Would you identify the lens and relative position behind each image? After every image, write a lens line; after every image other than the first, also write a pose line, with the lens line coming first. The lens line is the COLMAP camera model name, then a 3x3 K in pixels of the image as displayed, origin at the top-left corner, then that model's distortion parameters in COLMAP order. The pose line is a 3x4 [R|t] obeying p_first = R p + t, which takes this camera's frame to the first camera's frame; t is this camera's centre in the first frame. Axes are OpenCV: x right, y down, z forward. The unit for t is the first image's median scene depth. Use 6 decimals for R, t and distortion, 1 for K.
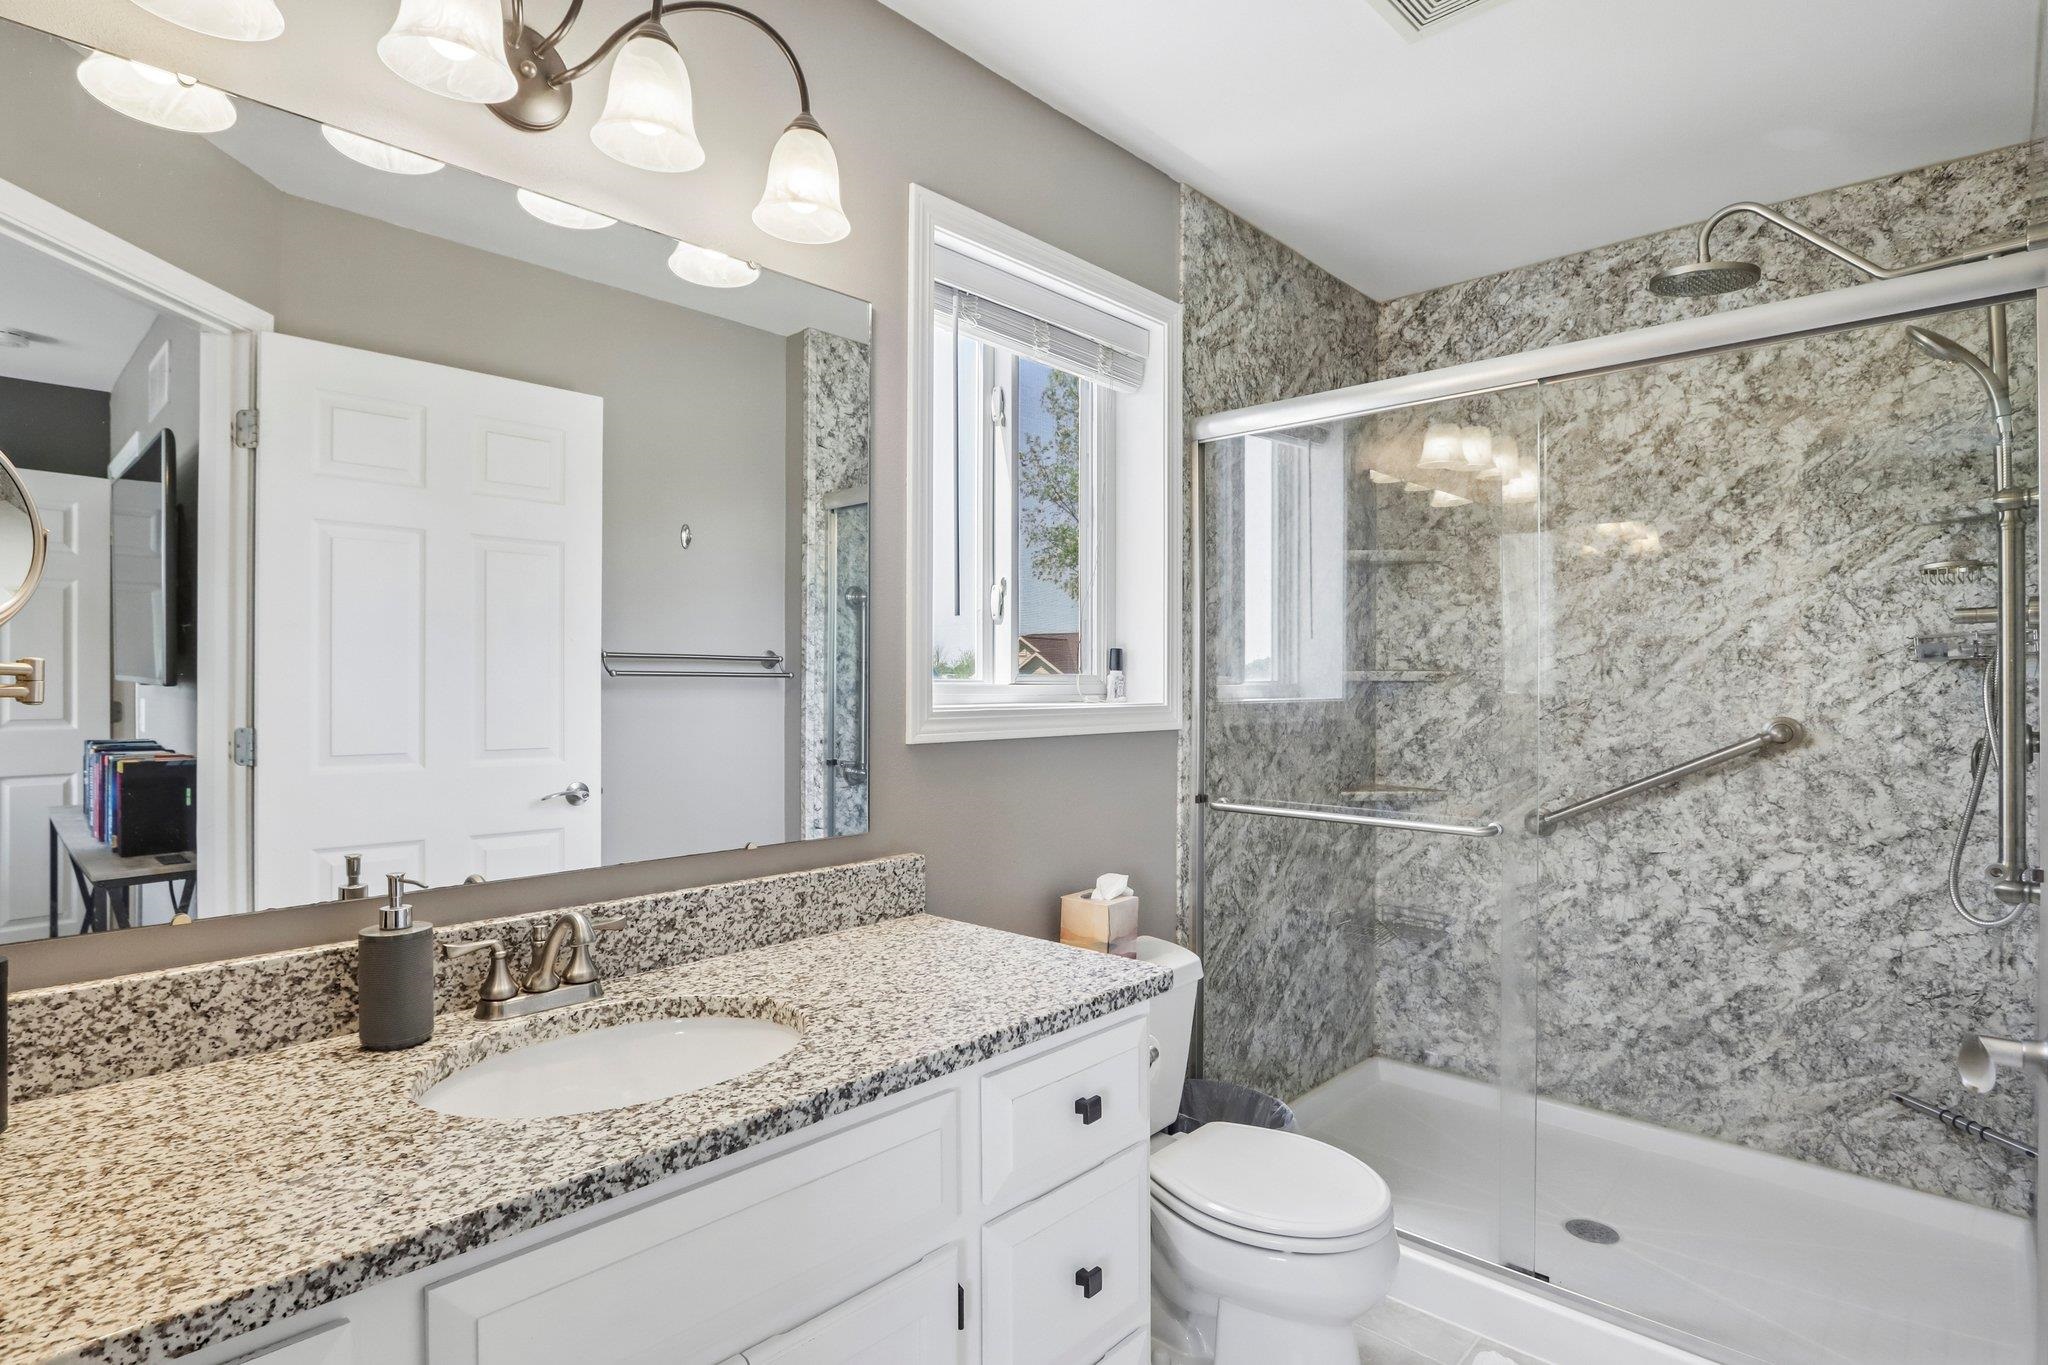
lens RADIAL K [[1034.2, 0, 1024.0], [0, 1034.2, 682.5], [0, 0, 1]] dist [-0.011850, 0.000712]
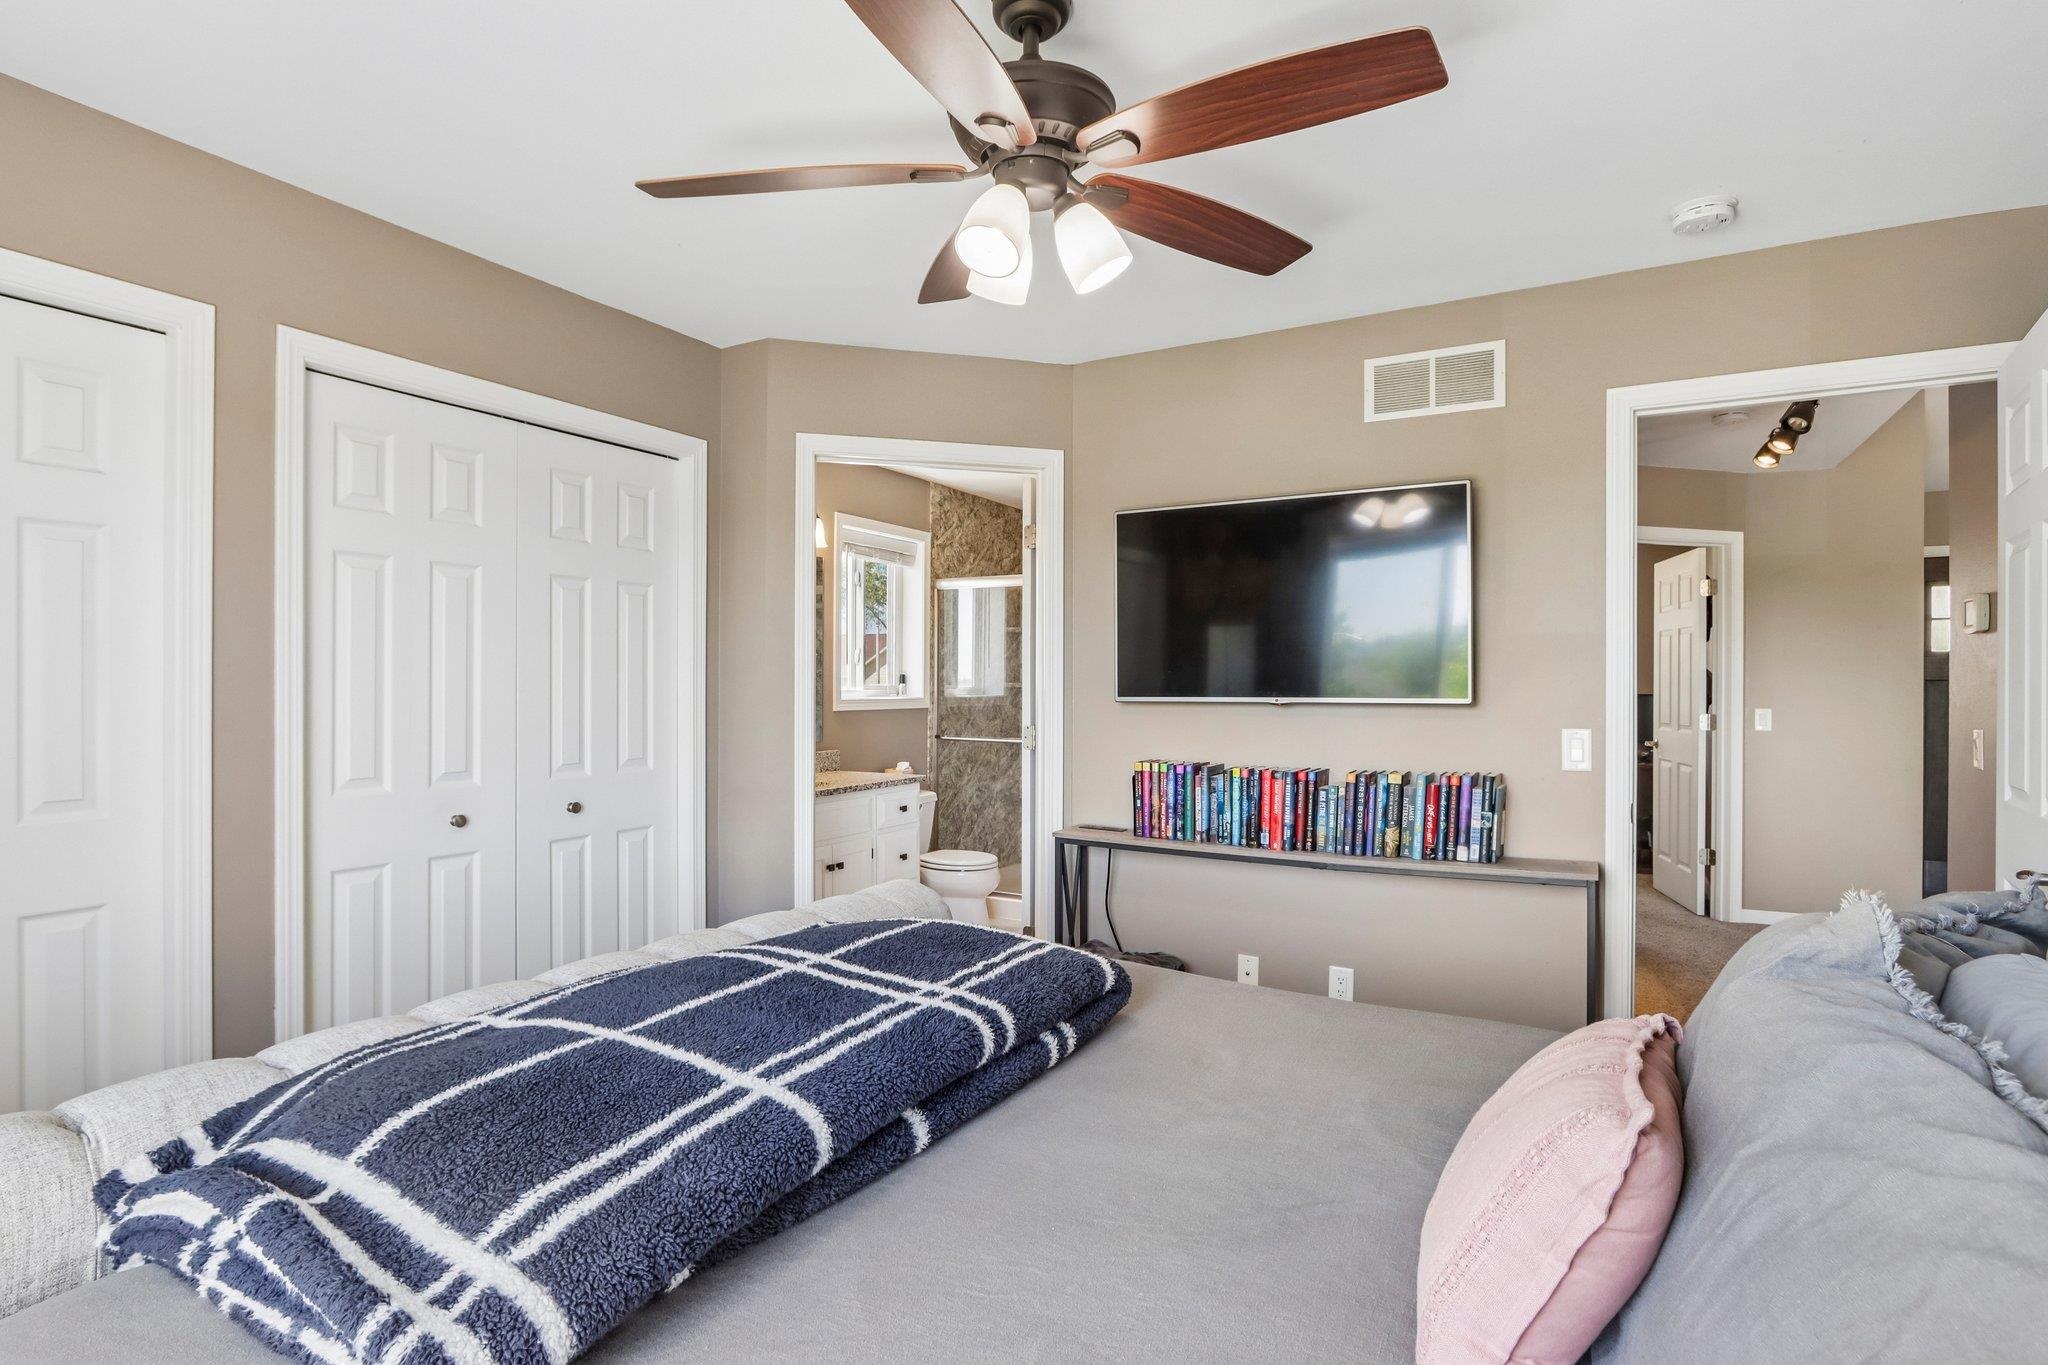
lens RADIAL K [[1034.2, 0, 1024.0], [0, 1034.2, 682.5], [0, 0, 1]] dist [-0.011850, 0.000712]
pose [[0.971053, 0.003070, 0.238843, -0.207187], [-0.002605, 0.999994, -0.002261, -0.008616], [-0.238849, 0.001573, 0.971055, -1.374413]]
